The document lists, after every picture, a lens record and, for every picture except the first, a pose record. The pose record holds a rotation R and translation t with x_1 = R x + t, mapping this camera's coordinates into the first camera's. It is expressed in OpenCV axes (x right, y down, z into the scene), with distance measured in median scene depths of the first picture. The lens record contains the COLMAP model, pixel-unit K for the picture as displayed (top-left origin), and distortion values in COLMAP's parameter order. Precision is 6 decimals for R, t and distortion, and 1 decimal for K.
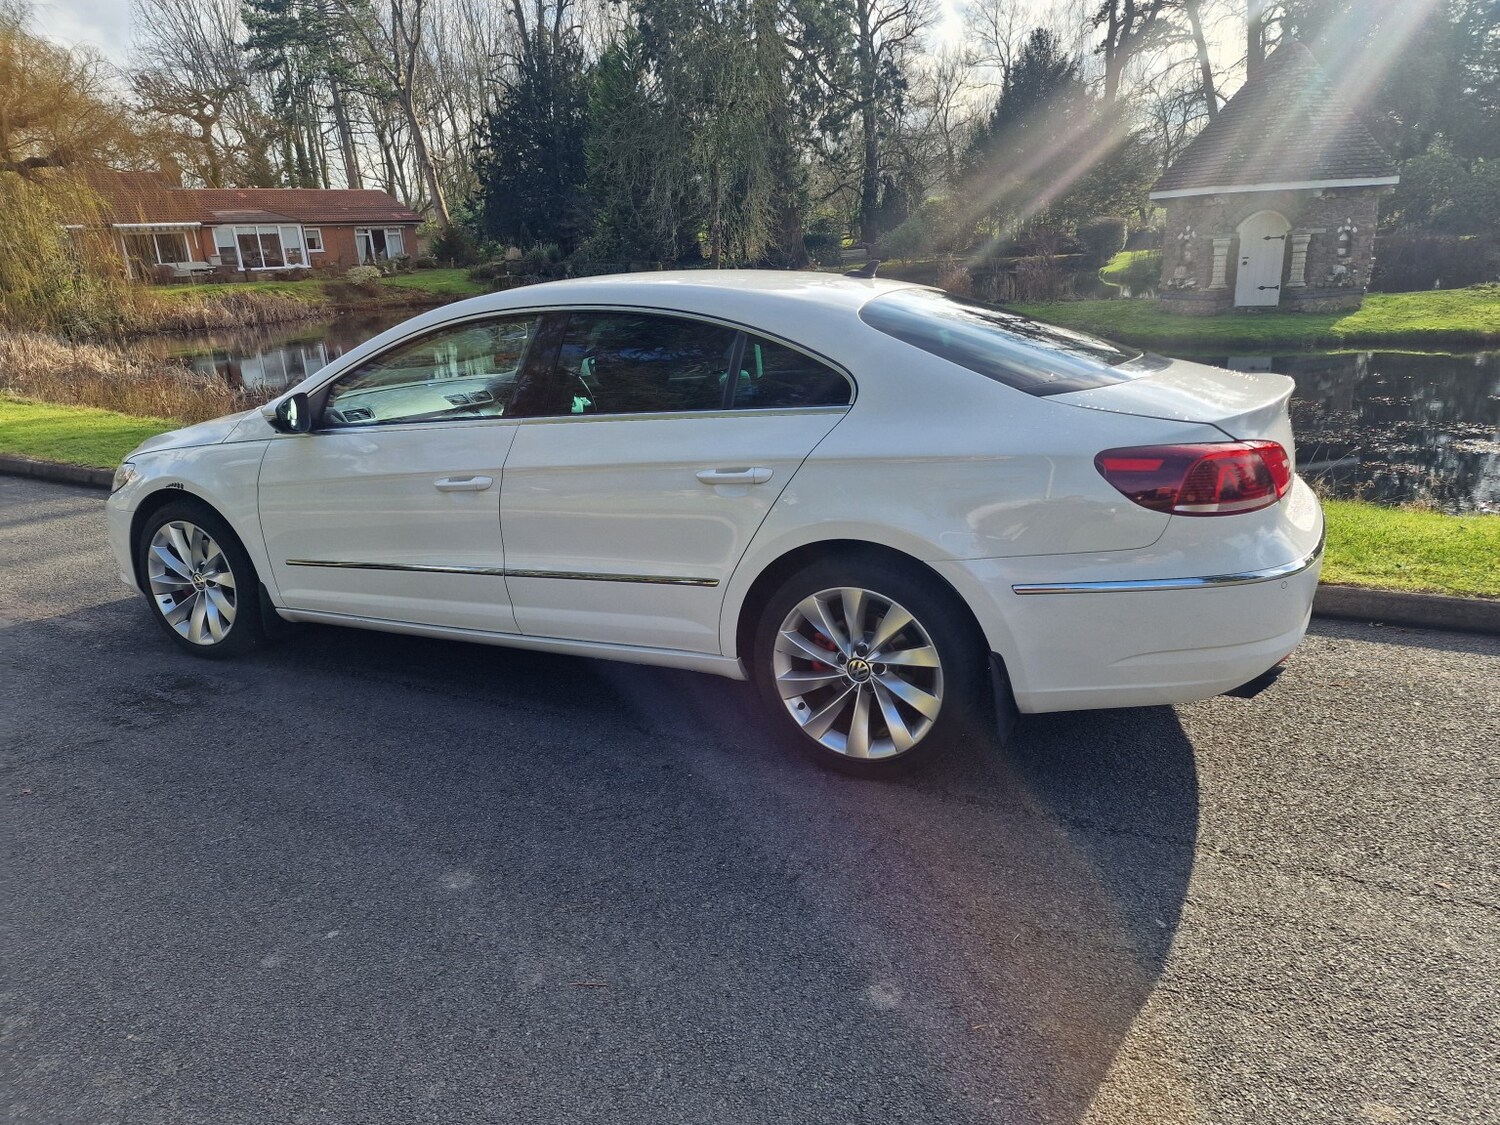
lens RADIAL K [[1001.4, 0, 740.0], [0, 1001.4, 556.7], [0, 0, 1]] dist [0.075805, -0.066477]
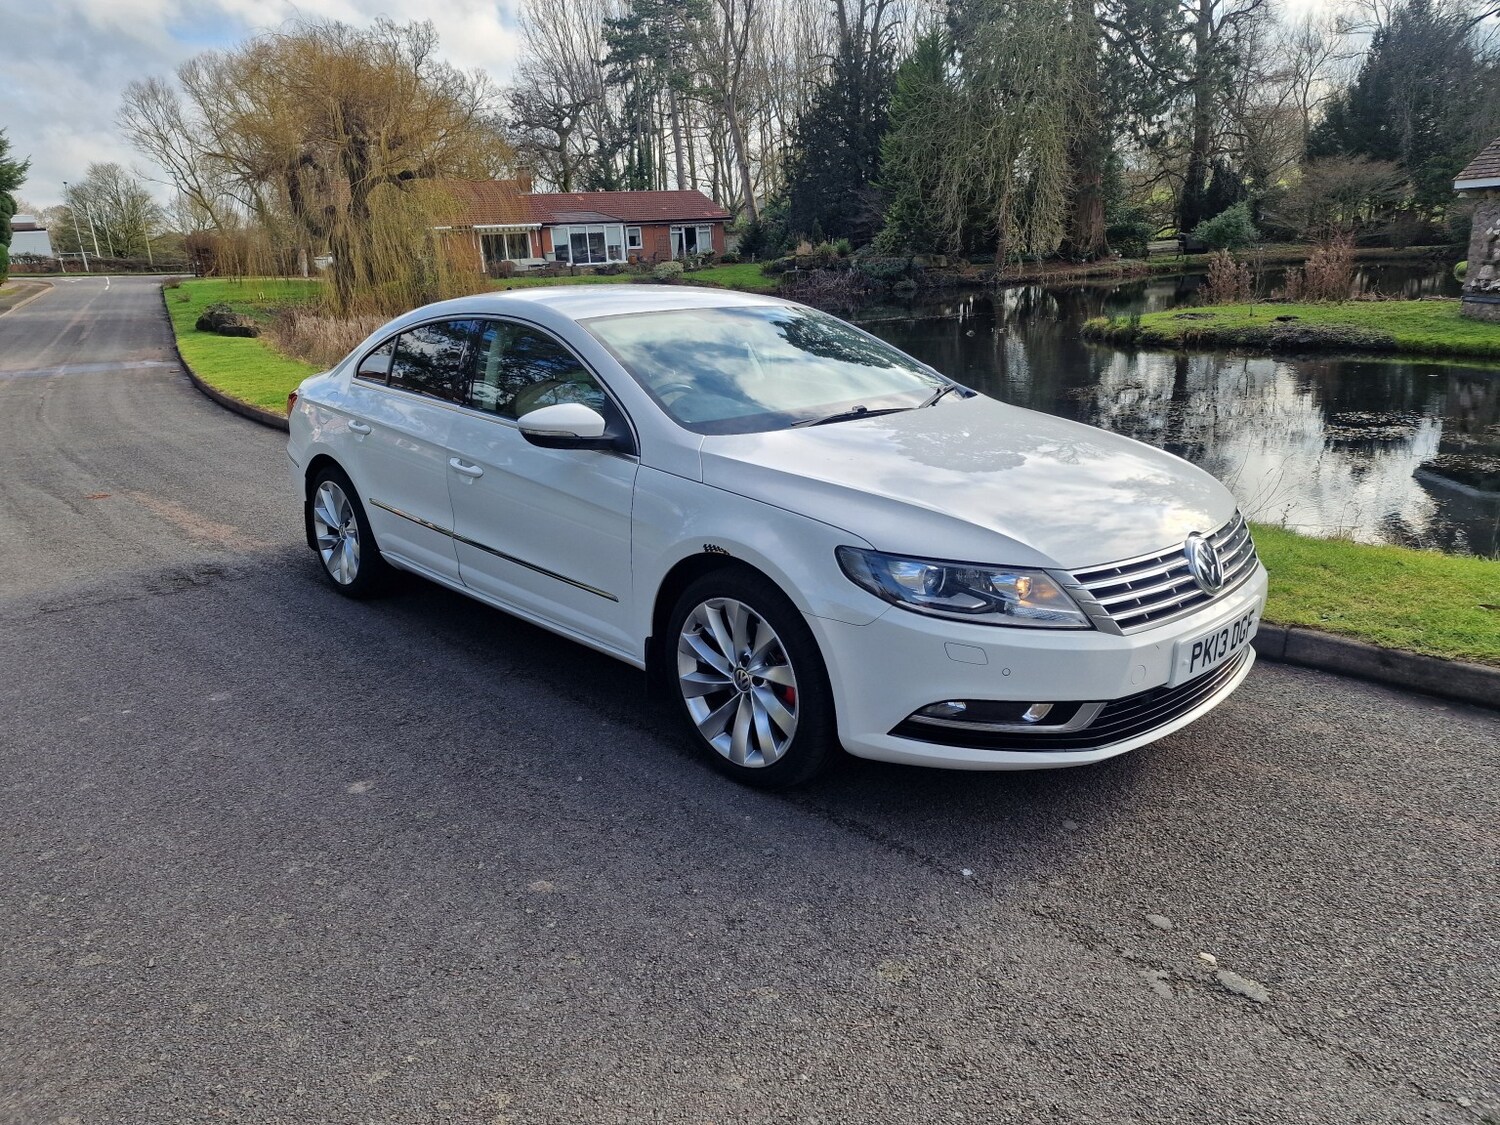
lens RADIAL K [[1001.4, 0, 729.1], [0, 1001.4, 549.0], [0, 0, 1]] dist [0.075805, -0.066477]
pose [[0.948867, 0.089915, -0.302599, 0.049342], [-0.089635, 0.995864, 0.014845, 0.000559], [0.302683, 0.013037, 0.953002, -0.012208]]
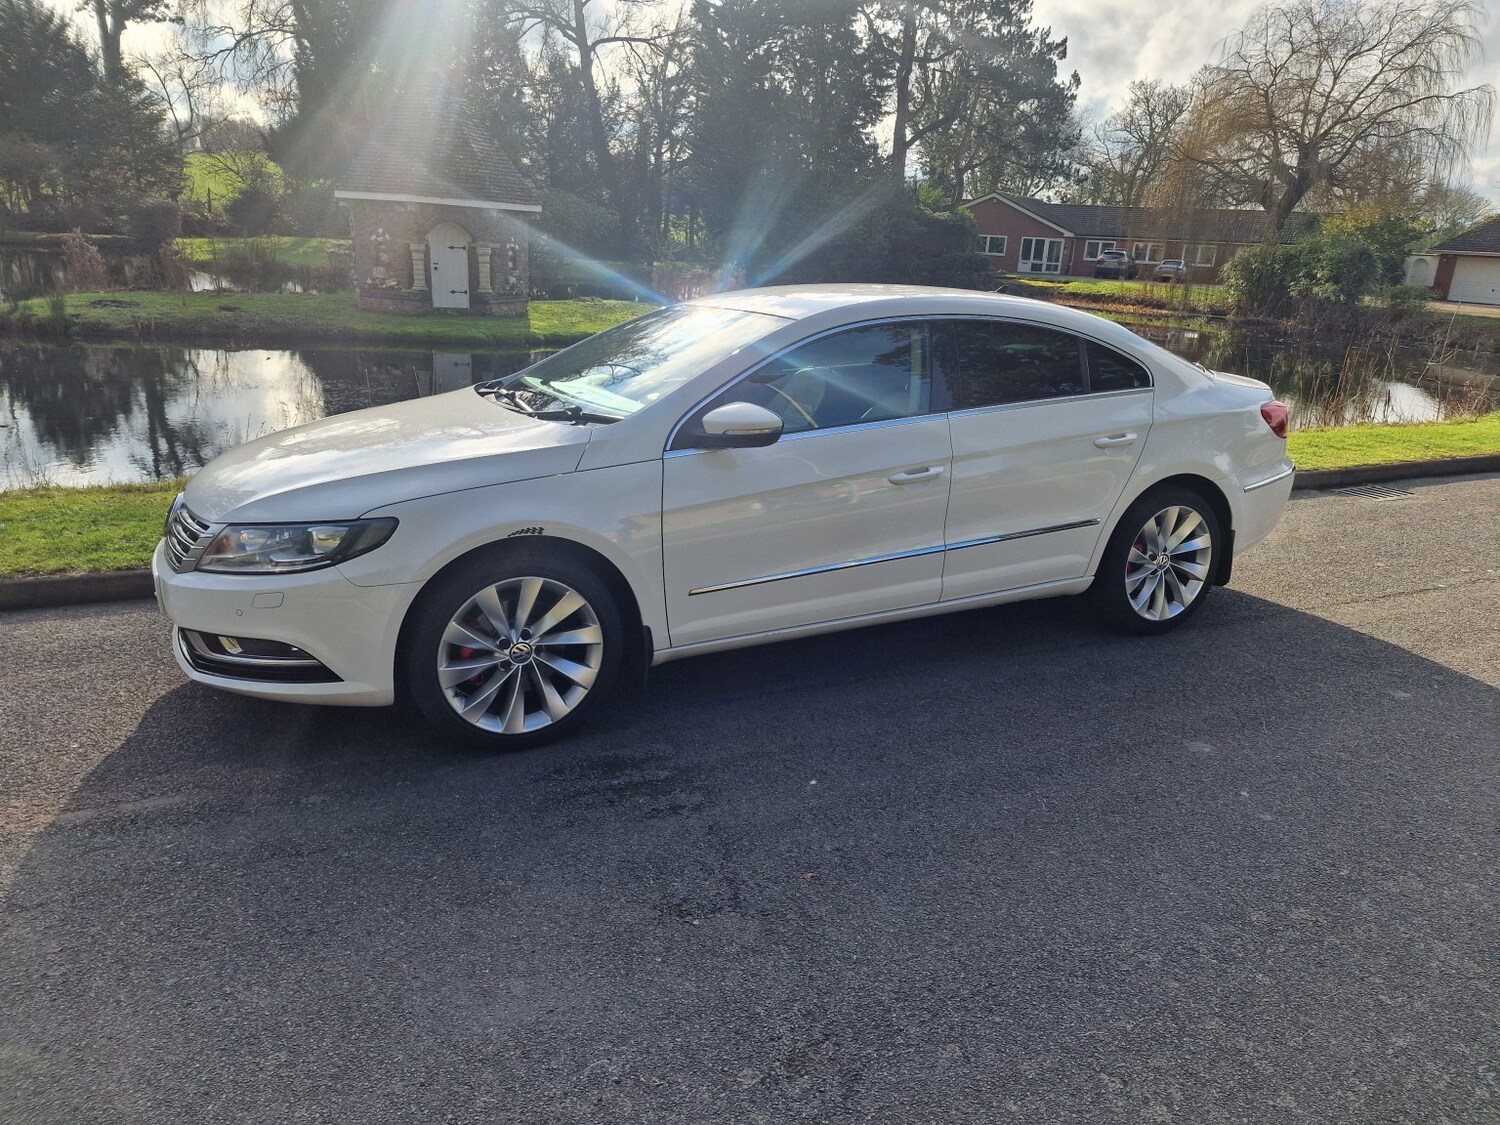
lens RADIAL K [[1001.4, 0, 756.6], [0, 1001.4, 553.6], [0, 0, 1]] dist [0.075805, -0.066477]
pose [[0.603291, -0.160217, 0.781262, -0.091691], [0.158551, 0.984154, 0.079391, -0.007523], [-0.781602, 0.075974, 0.619134, 0.033919]]
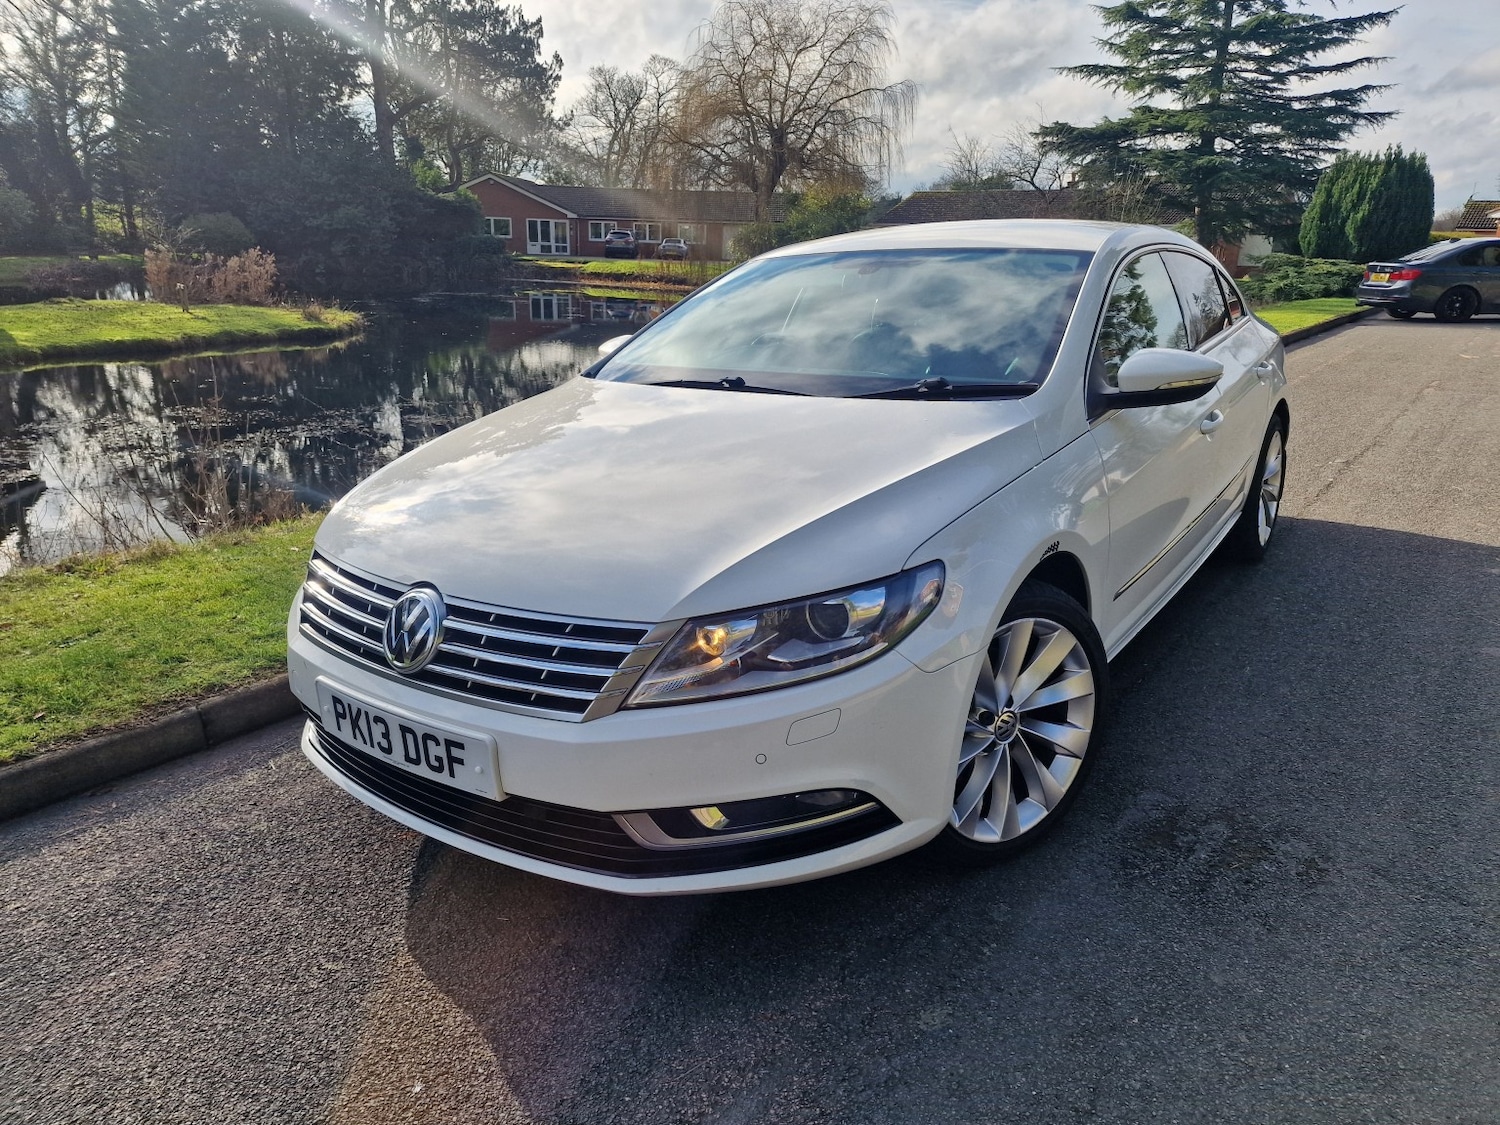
lens RADIAL K [[1001.4, 0, 753.3], [0, 1001.4, 553.8], [0, 0, 1]] dist [0.075805, -0.066477]
pose [[0.159192, -0.240030, 0.957624, -0.096793], [0.266729, 0.944378, 0.192369, -0.018873], [-0.950533, 0.224802, 0.214360, 0.090104]]
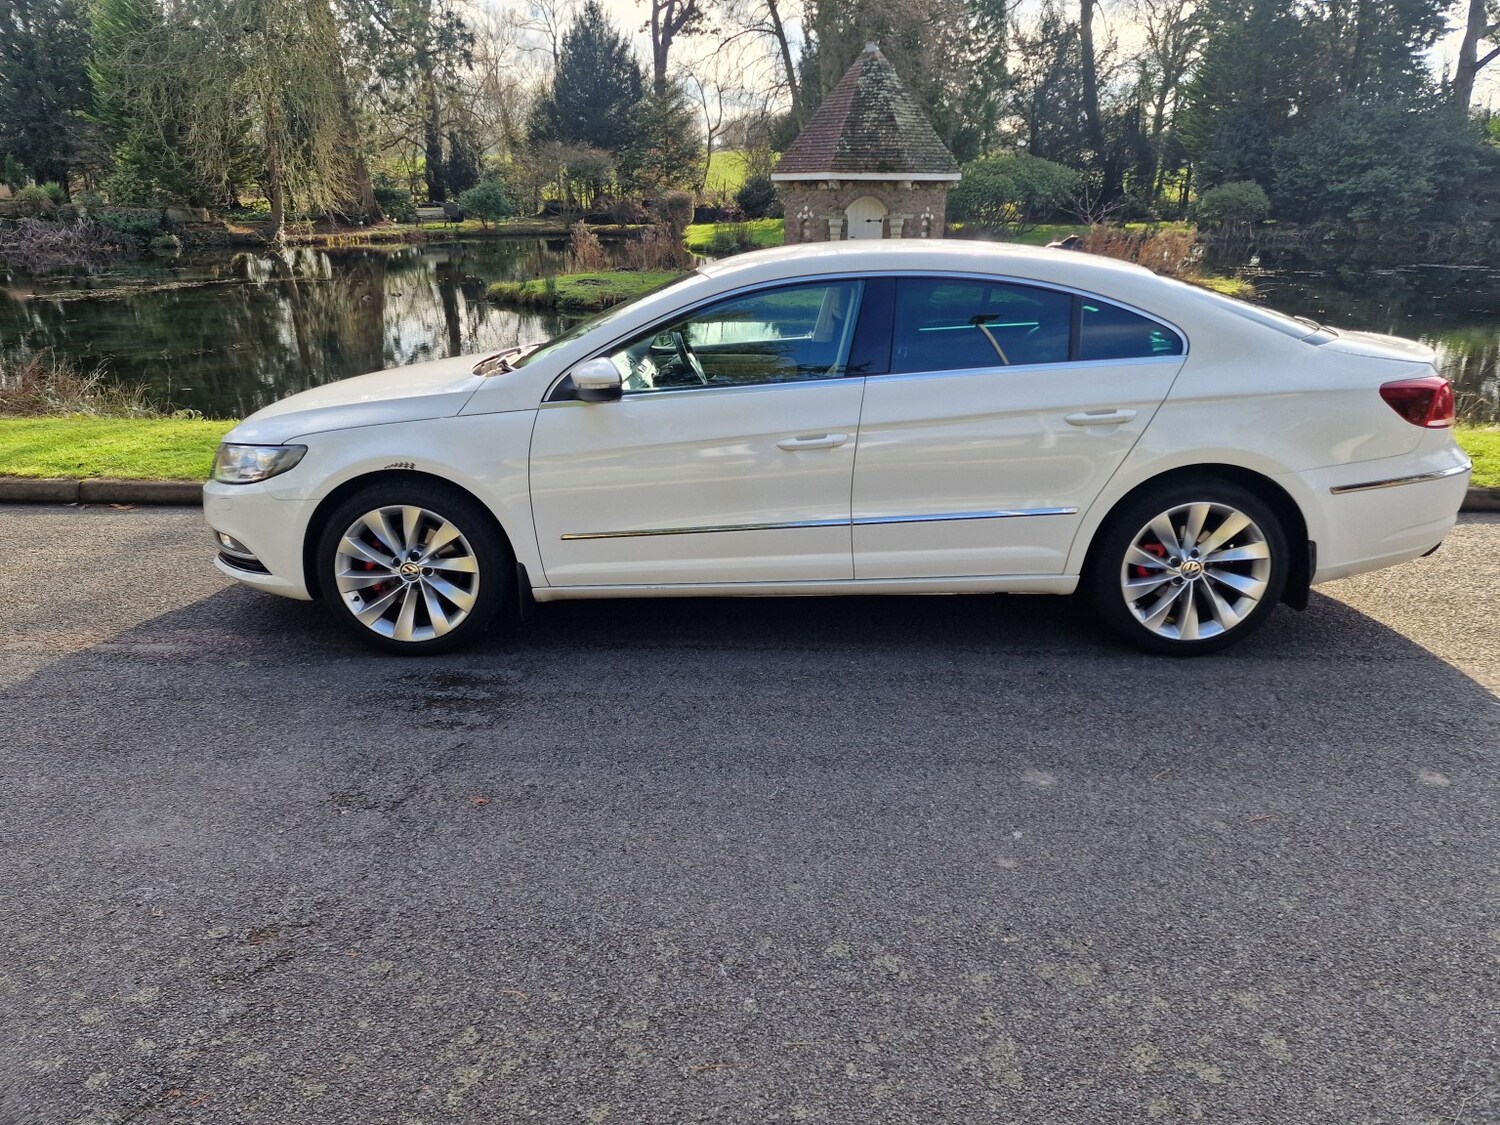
lens RADIAL K [[1001.4, 0, 746.0], [0, 1001.4, 540.3], [0, 0, 1]] dist [0.075805, -0.066477]
pose [[0.902776, -0.091797, 0.420202, -0.057808], [0.084193, 0.995775, 0.036653, -0.001051], [-0.421791, 0.002289, 0.906690, 0.005830]]
